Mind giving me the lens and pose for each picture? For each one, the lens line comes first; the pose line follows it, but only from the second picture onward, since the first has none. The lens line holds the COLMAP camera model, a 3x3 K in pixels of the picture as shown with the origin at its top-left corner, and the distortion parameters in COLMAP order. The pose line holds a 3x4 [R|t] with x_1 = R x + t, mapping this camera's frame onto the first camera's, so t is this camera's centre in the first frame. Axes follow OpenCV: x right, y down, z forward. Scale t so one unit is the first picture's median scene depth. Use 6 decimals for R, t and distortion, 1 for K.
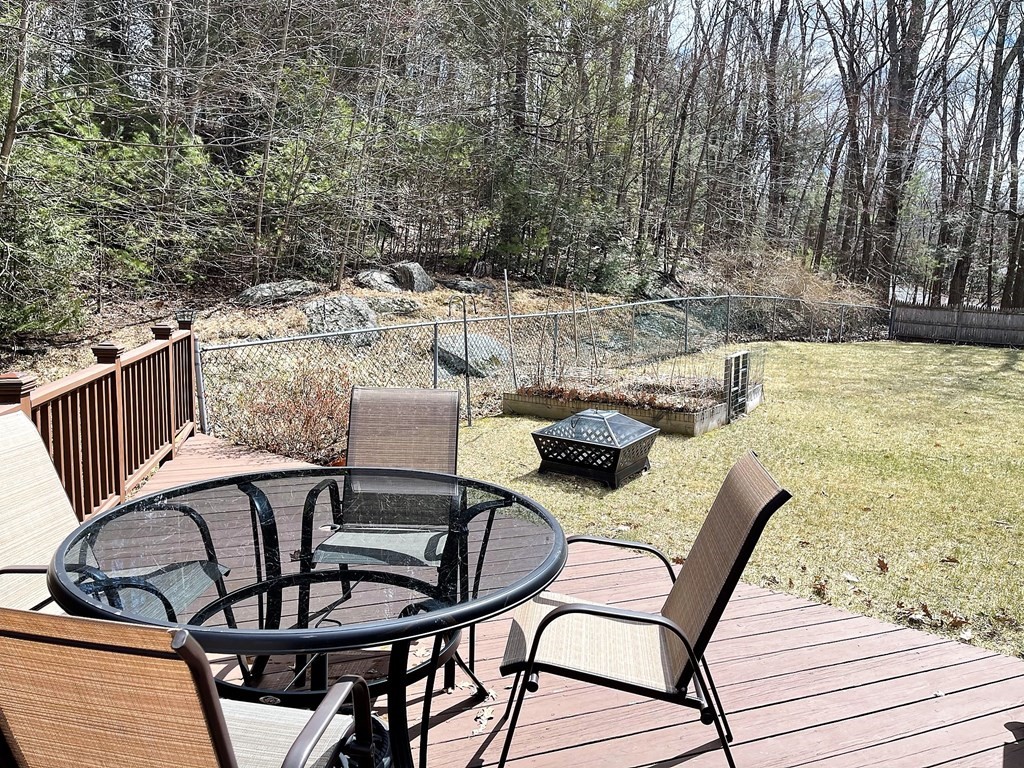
lens RADIAL K [[772.7, 0, 507.9], [0, 772.7, 384.4], [0, 0, 1]] dist [0.037700, -0.055979]
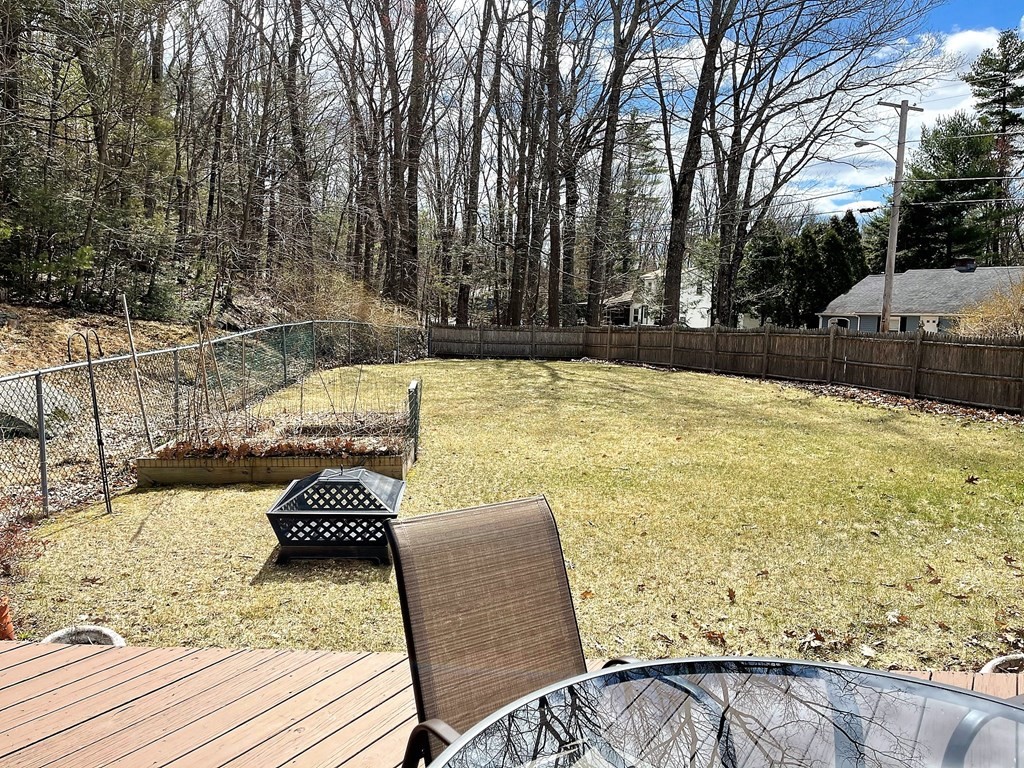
lens RADIAL K [[772.7, 0, 514.8], [0, 772.7, 384.4], [0, 0, 1]] dist [0.037700, -0.055979]
pose [[0.805087, -0.072413, 0.588721, -0.087028], [0.090113, 0.995931, -0.000731, -0.015927], [-0.586272, 0.053640, 0.808336, 0.106550]]
